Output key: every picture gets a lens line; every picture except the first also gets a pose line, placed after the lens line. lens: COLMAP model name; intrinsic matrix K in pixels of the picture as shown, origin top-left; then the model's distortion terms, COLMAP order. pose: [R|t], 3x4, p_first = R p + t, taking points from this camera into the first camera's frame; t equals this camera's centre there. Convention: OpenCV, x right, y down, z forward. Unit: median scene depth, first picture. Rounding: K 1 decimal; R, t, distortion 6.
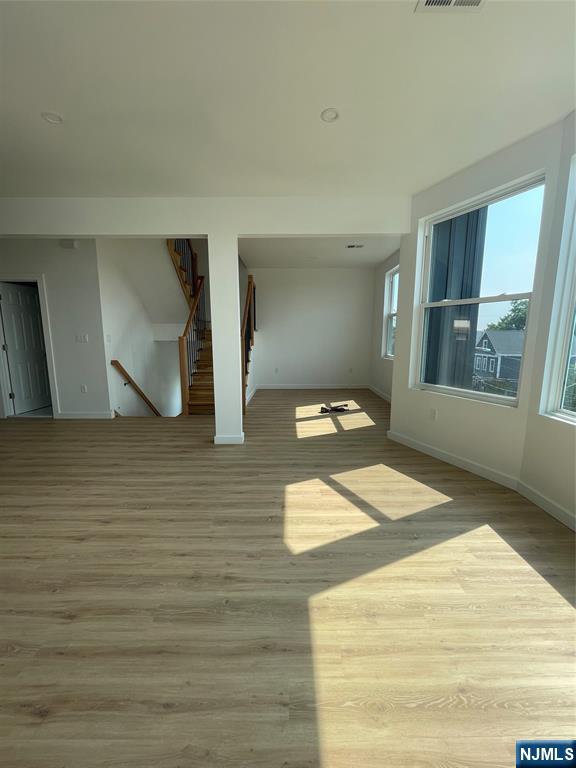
lens RADIAL K [[311.6, 0, 289.9], [0, 311.6, 382.8], [0, 0, 1]] dist [0.000272, 0.000045]
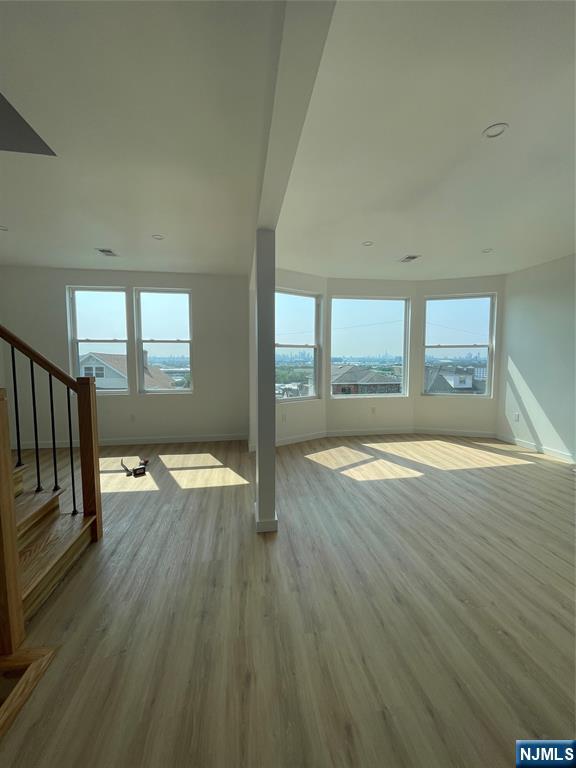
lens RADIAL K [[311.1, 0, 290.2], [0, 311.1, 383.5], [0, 0, 1]] dist [-0.001390, 0.000479]
pose [[-0.167998, -0.082164, 0.982357, -1.402034], [0.139383, 0.984529, 0.106183, -0.297192], [-0.975884, 0.154763, -0.153947, 1.618806]]
